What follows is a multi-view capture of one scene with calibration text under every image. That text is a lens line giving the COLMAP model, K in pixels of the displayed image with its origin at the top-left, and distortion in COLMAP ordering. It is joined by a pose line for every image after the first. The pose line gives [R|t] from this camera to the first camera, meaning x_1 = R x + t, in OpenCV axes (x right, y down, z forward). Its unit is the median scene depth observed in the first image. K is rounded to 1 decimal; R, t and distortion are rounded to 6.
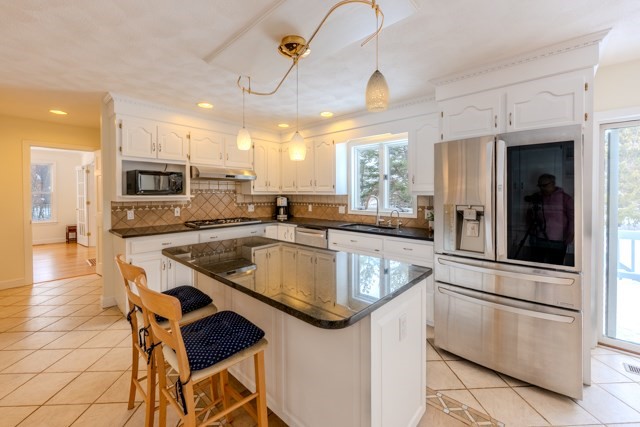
lens RADIAL K [[260.9, 0, 319.7], [0, 260.9, 192.1], [0, 0, 1]] dist [0.001339, 0.000185]
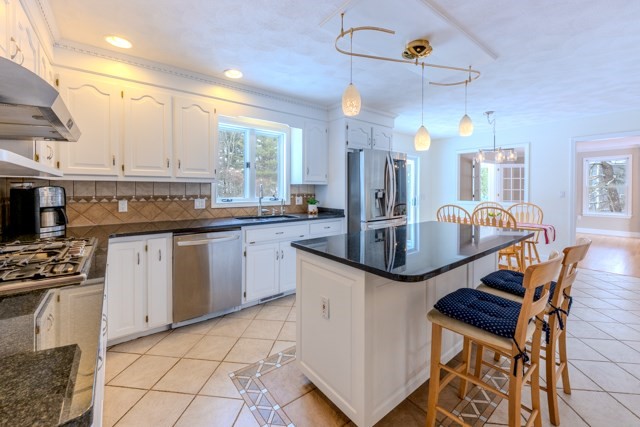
lens RADIAL K [[260.9, 0, 319.7], [0, 260.9, 192.1], [0, 0, 1]] dist [0.001339, 0.000185]
pose [[0.165424, -0.011877, 0.986151, -0.591356], [-0.005095, 0.999904, 0.012897, 0.024412], [-0.986209, -0.007158, 0.165348, 0.559670]]
